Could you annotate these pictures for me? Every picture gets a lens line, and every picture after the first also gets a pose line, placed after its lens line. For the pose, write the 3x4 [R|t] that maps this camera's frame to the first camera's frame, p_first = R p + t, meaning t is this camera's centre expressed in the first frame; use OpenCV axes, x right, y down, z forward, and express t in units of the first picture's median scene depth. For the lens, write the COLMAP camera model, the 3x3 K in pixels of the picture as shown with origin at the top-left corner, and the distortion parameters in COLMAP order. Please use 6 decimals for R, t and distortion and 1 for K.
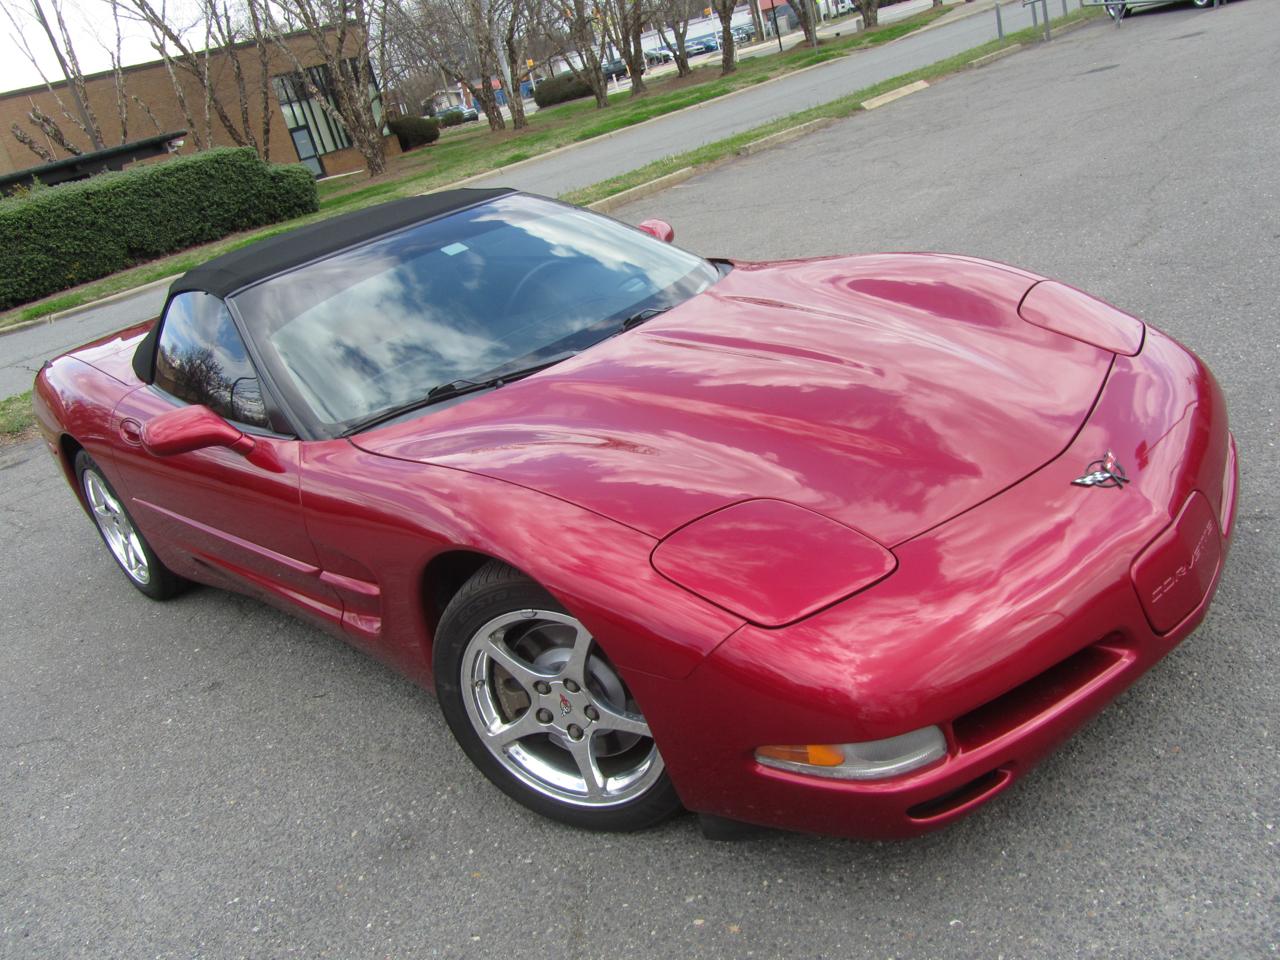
lens RADIAL K [[1028.4, 0, 640.0], [0, 1028.4, 480.0], [0, 0, 1]] dist [-0.012987, -0.021416]
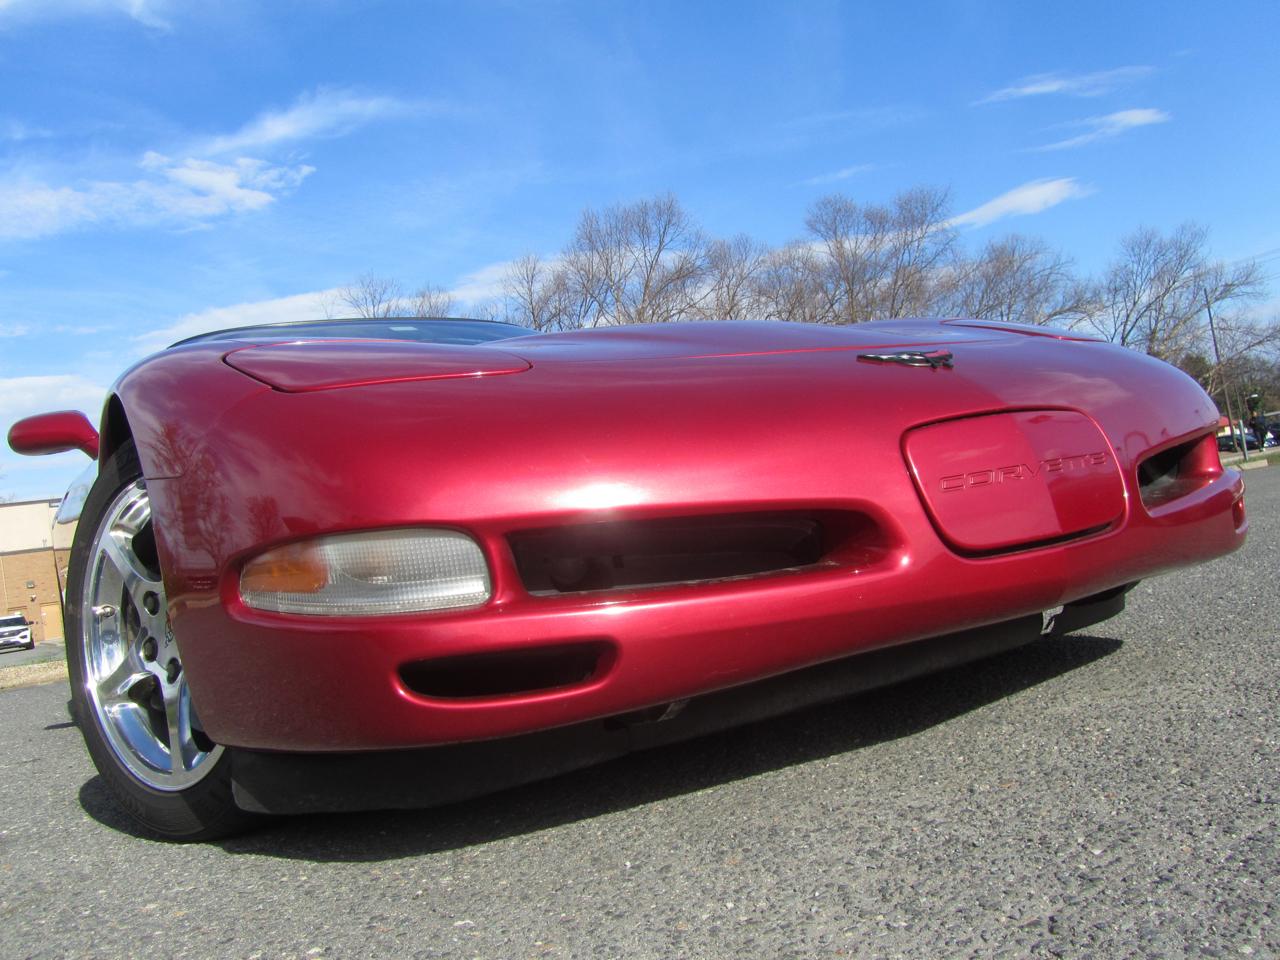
lens RADIAL K [[1028.4, 0, 640.0], [0, 1028.4, 480.0], [0, 0, 1]] dist [-0.012987, -0.021416]
pose [[0.964771, 0.079027, -0.250940, 0.407608], [-0.170027, 0.915157, -0.365483, 0.316747], [0.200767, 0.395275, 0.896354, 0.343303]]
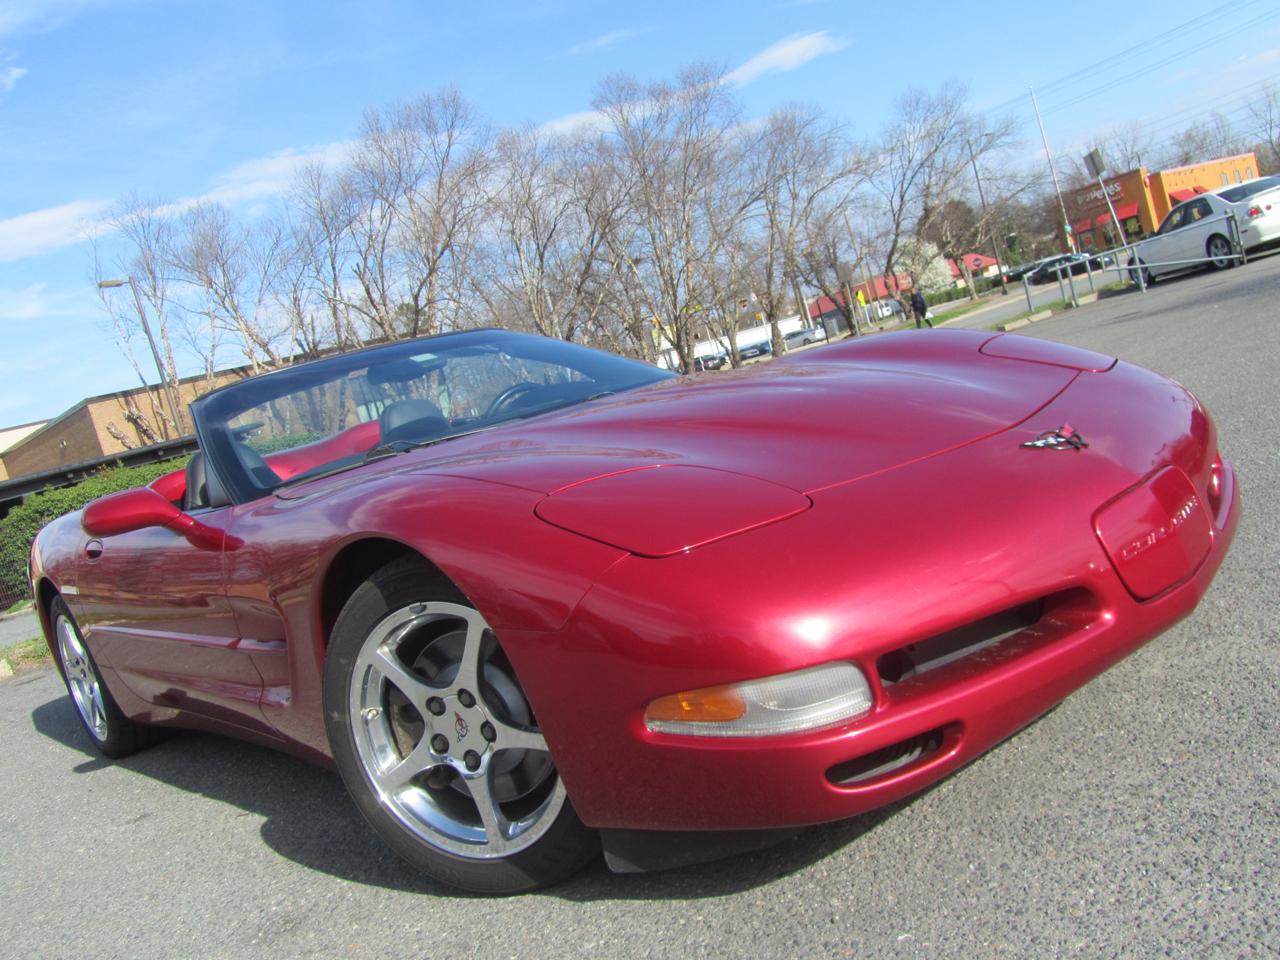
lens RADIAL K [[1038.1, 0, 632.4], [0, 1038.1, 481.1], [0, 0, 1]] dist [-0.019721, -0.023721]
pose [[0.997640, -0.021150, -0.065327, 0.126789], [0.002402, 0.961549, -0.274624, 0.248422], [0.068623, 0.273819, 0.959330, 0.108778]]
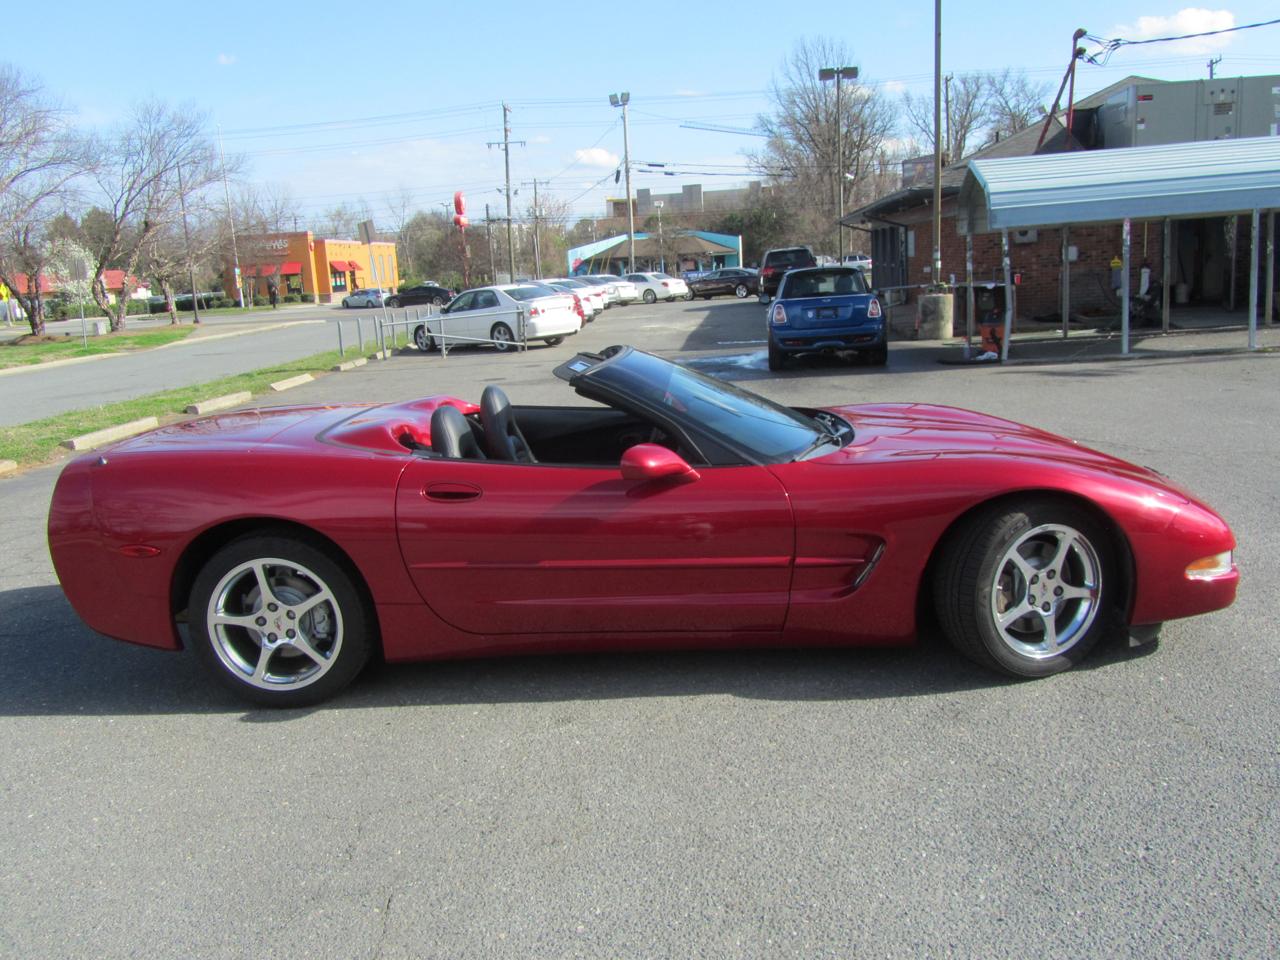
lens RADIAL K [[1028.4, 0, 640.0], [0, 1028.4, 480.0], [0, 0, 1]] dist [-0.012987, -0.021416]
pose [[0.729227, 0.074818, 0.680169, -1.650971], [0.134641, 0.958884, -0.249828, 0.361832], [-0.670895, 0.273760, 0.689170, 0.215732]]
